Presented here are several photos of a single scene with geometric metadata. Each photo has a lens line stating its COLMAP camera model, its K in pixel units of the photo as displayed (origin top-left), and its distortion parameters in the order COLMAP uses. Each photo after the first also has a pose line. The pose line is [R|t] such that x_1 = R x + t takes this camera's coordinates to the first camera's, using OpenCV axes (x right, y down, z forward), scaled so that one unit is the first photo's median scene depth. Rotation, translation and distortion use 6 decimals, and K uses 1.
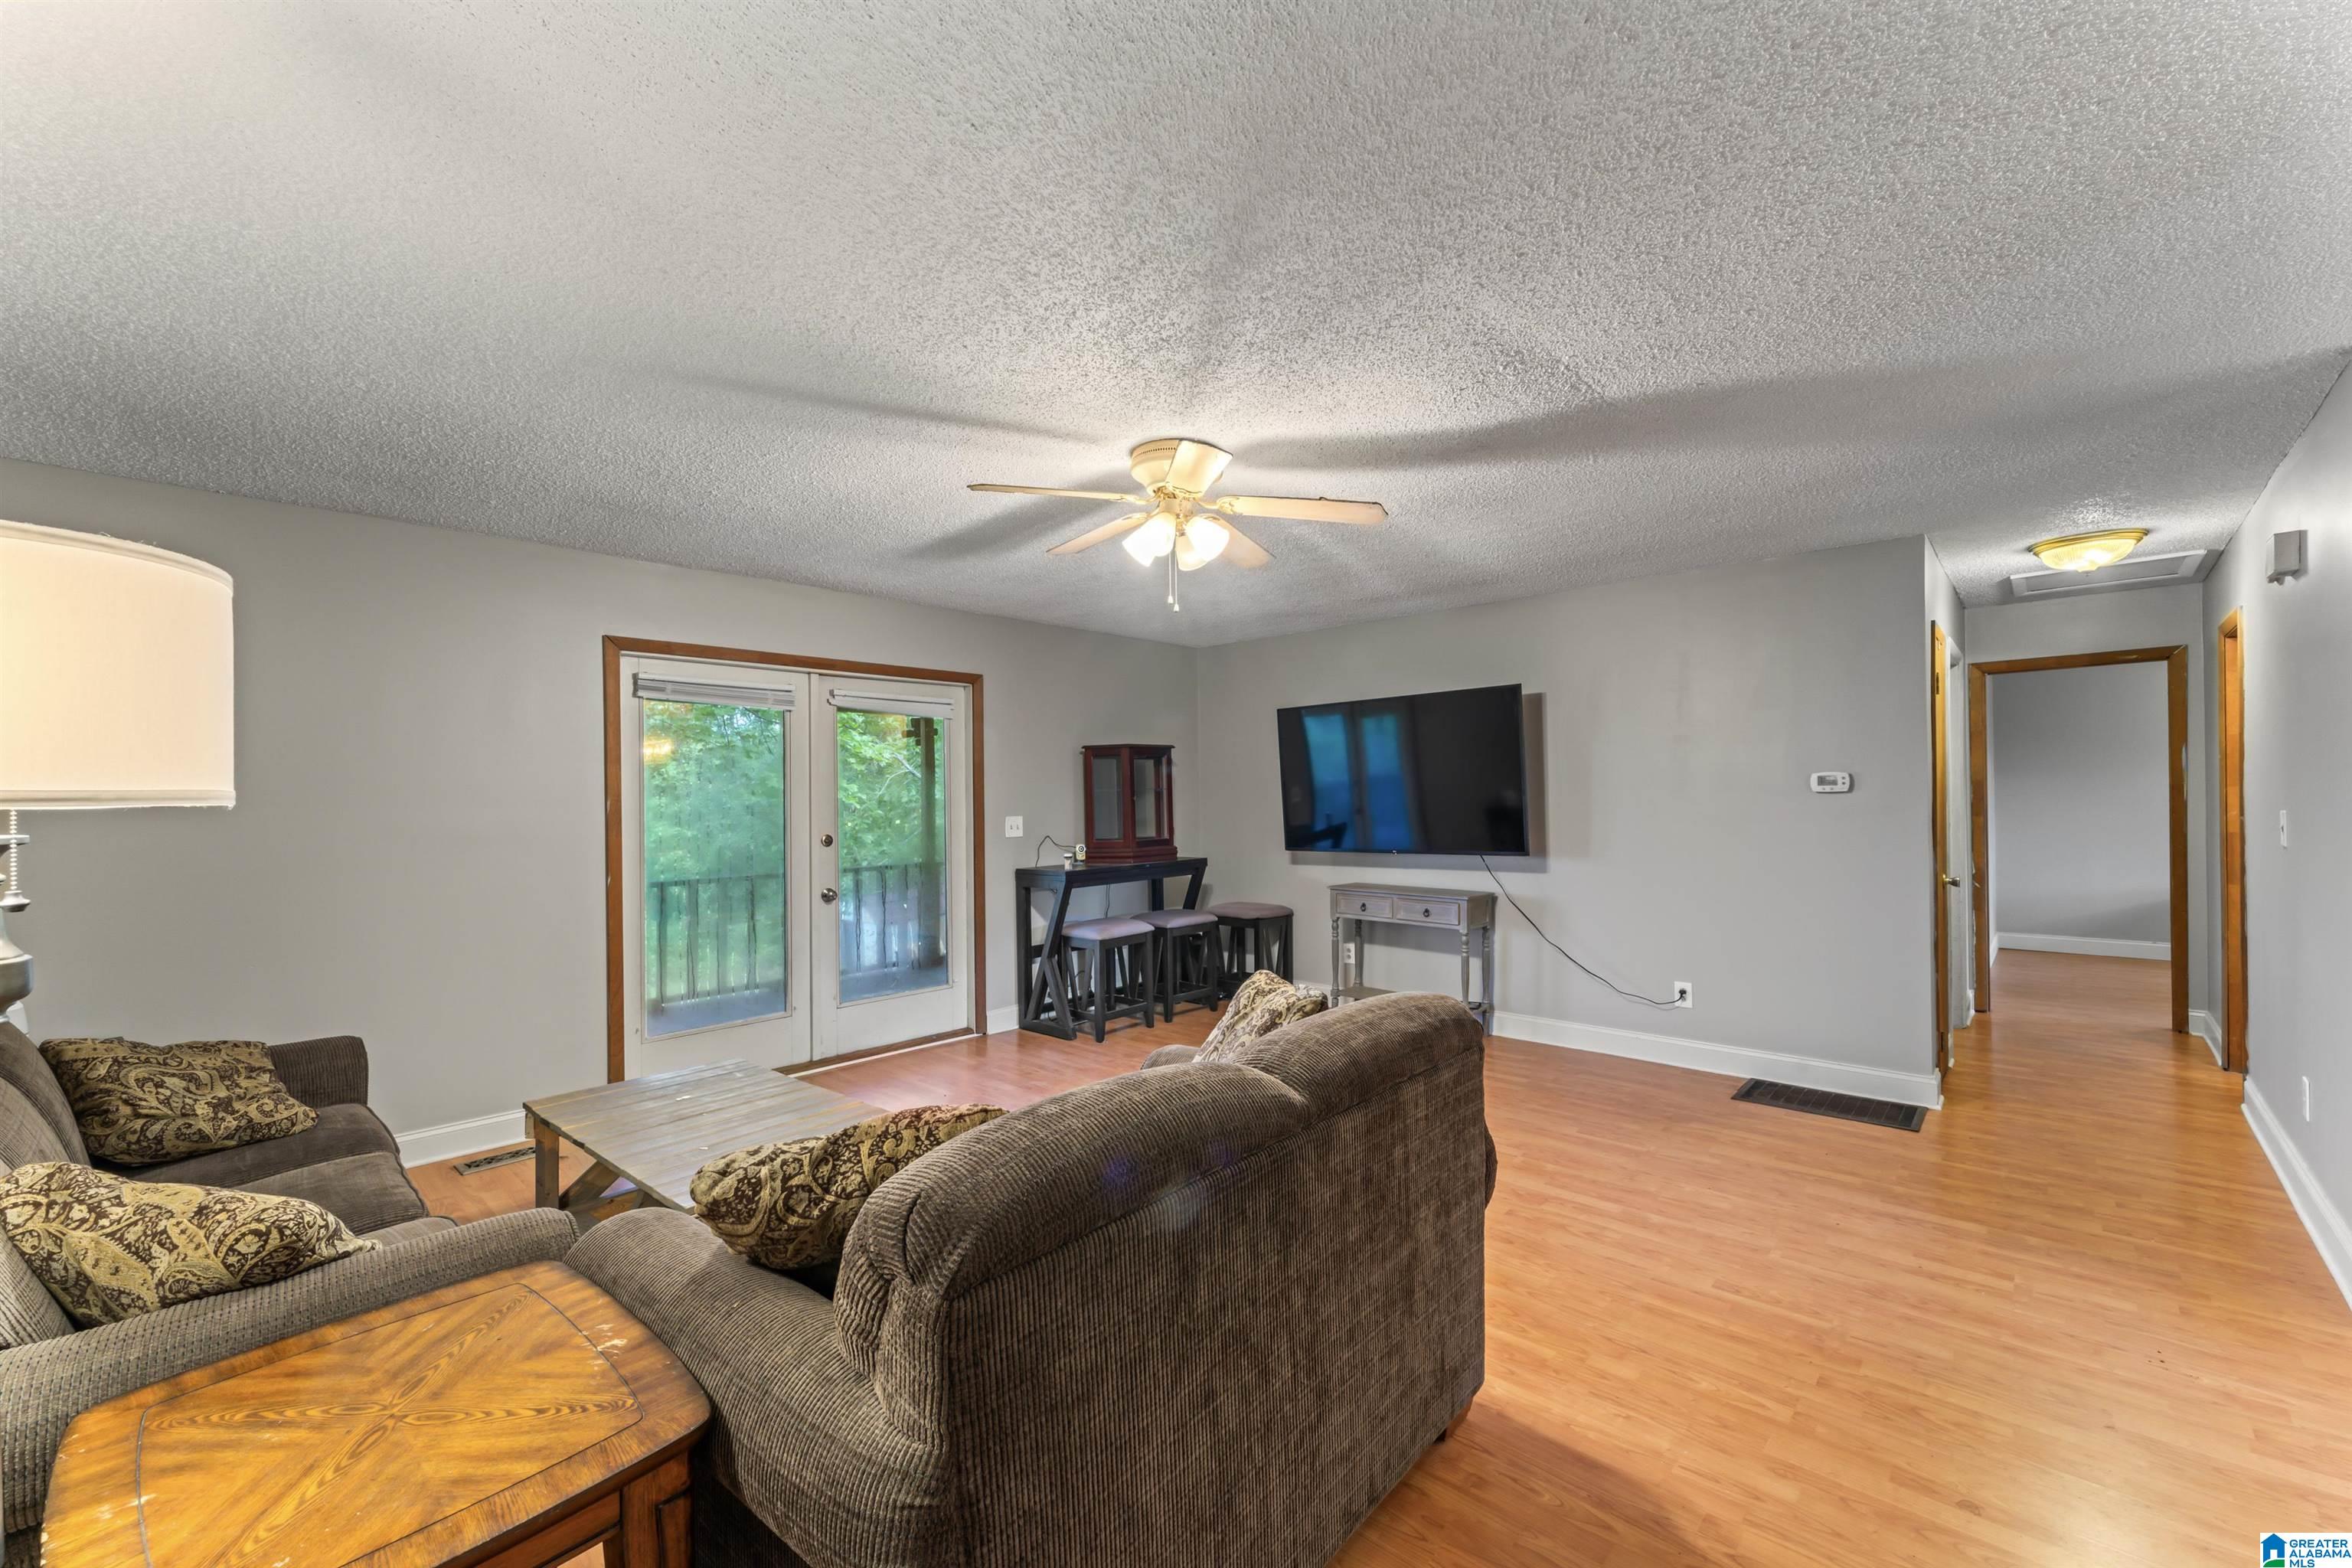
lens RADIAL K [[950.7, 0, 1165.4], [0, 950.7, 795.5], [0, 0, 1]] dist [0.001193, -0.000067]
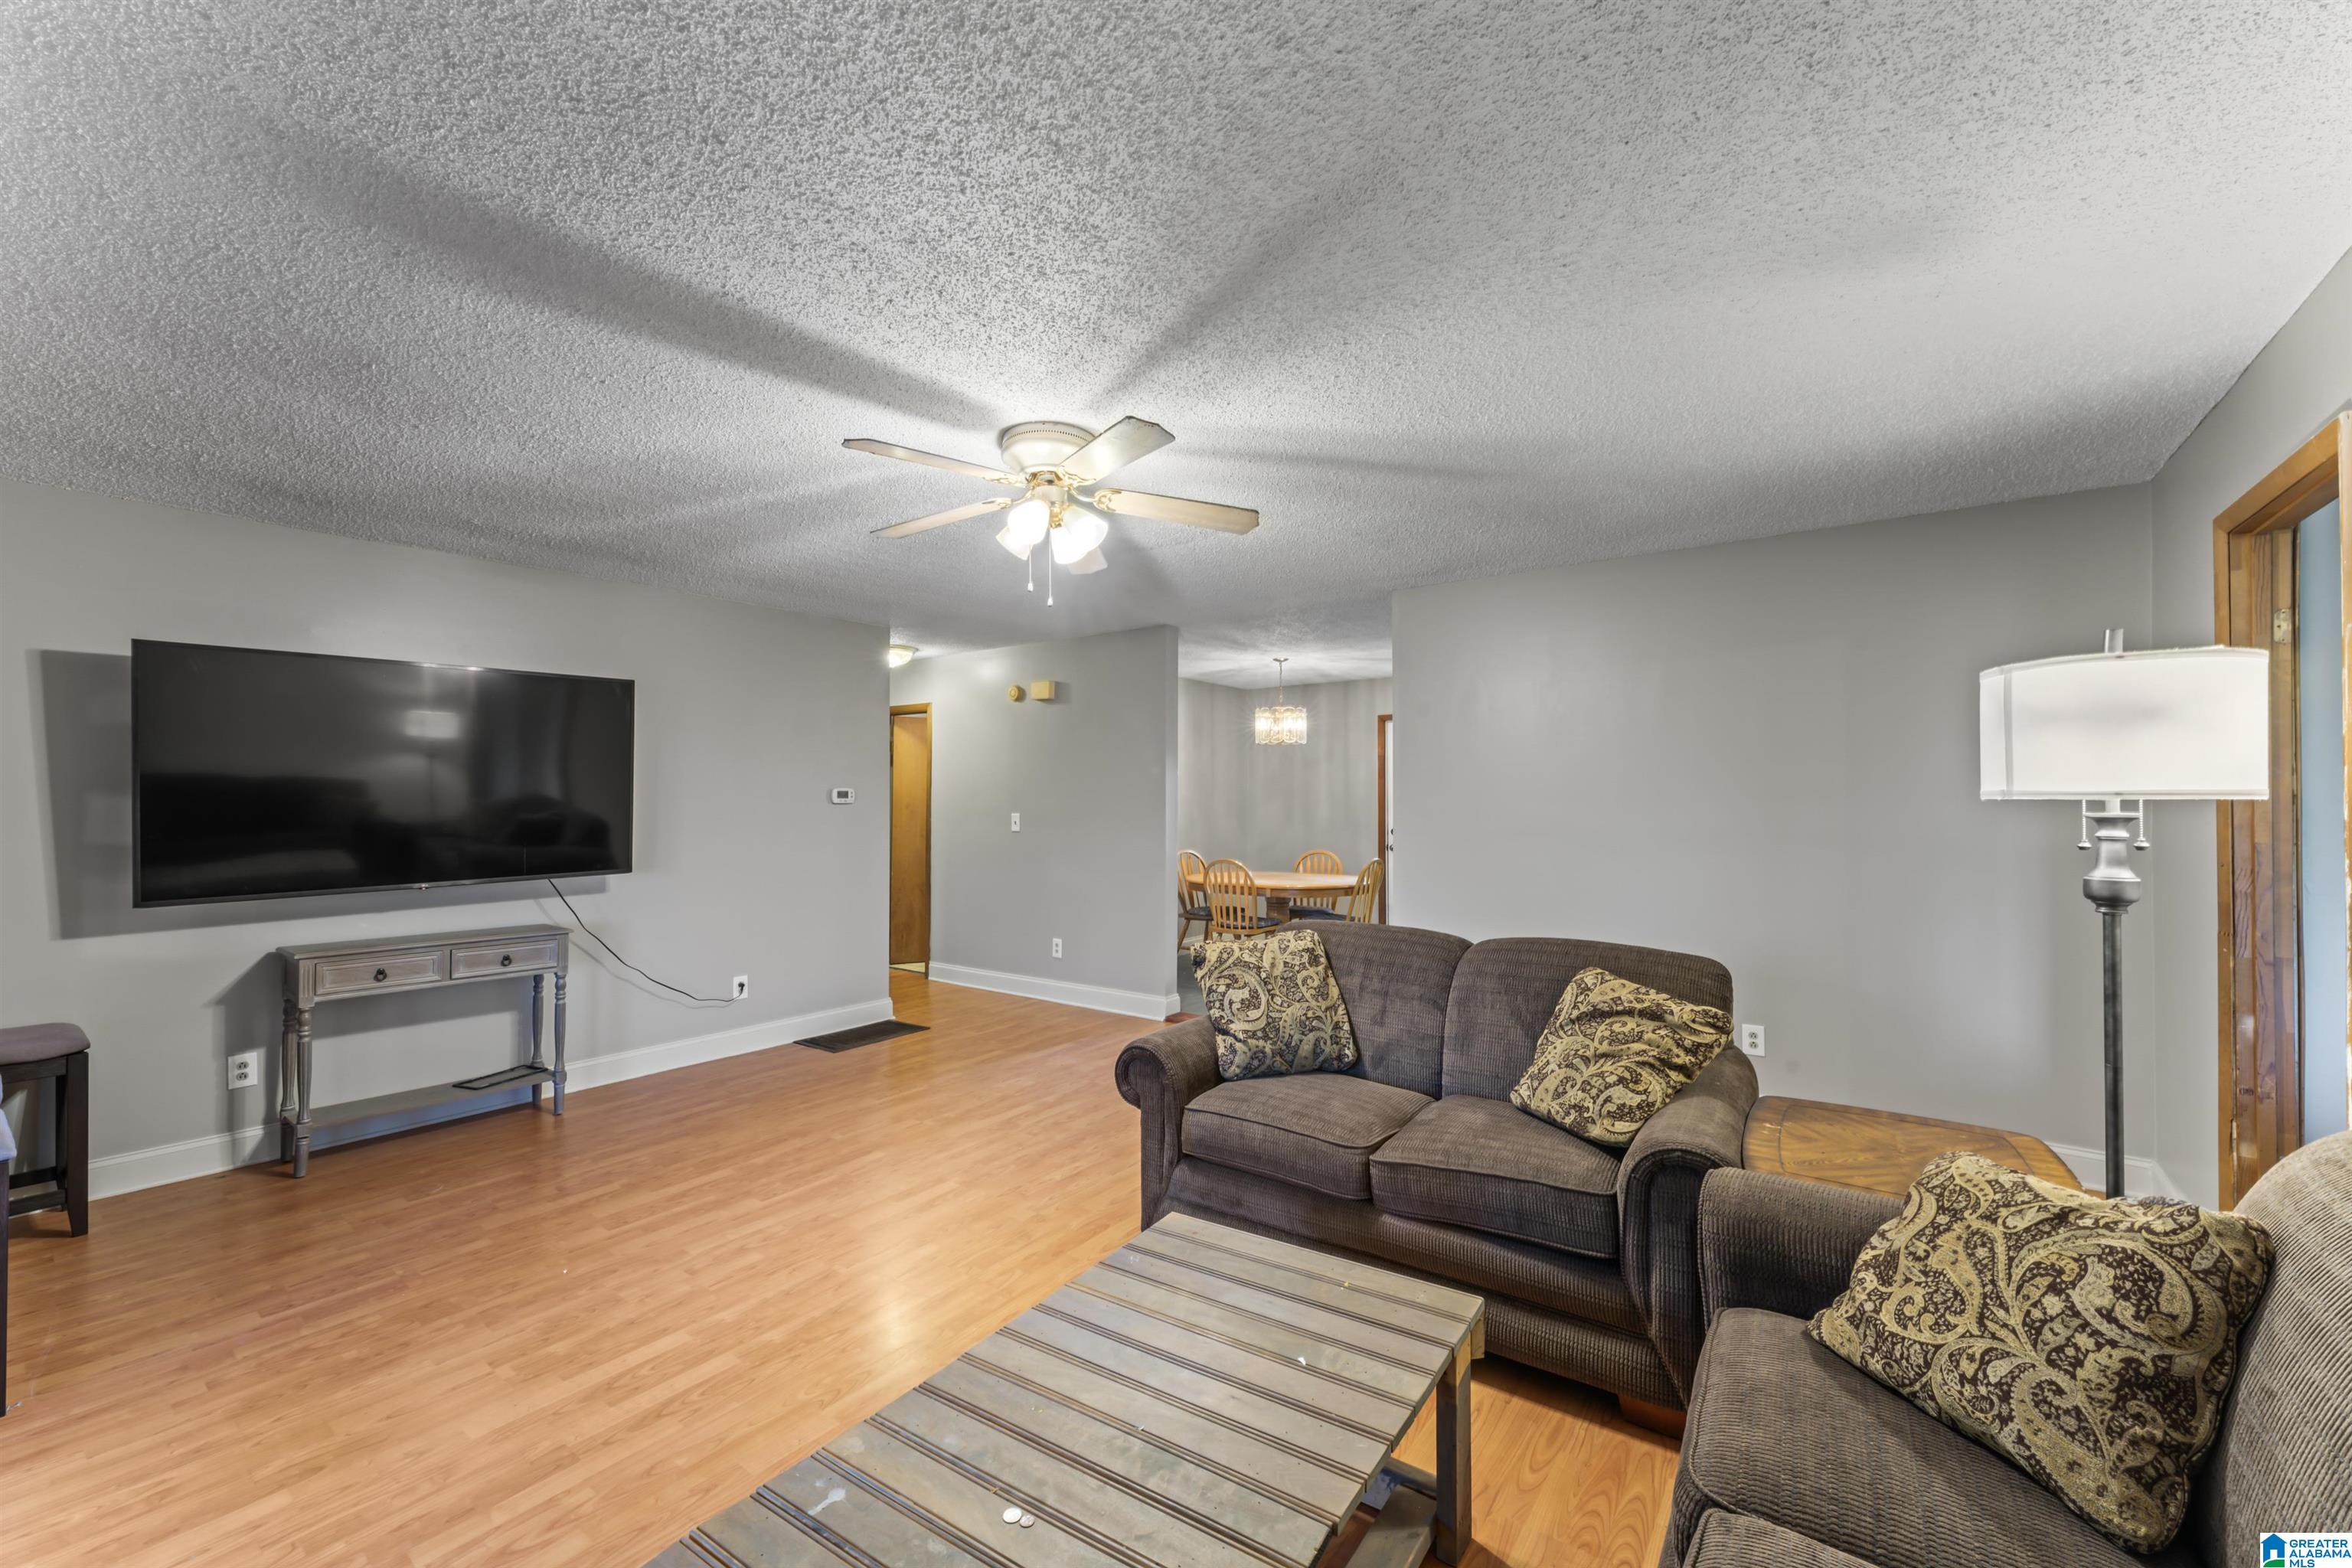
lens RADIAL K [[950.7, 0, 1165.9], [0, 950.7, 786.2], [0, 0, 1]] dist [0.001193, -0.000067]
pose [[-0.110542, 0.026266, 0.993524, -1.000721], [0.004053, 0.999654, -0.025977, 0.013436], [-0.993863, 0.001155, -0.110610, 1.050754]]
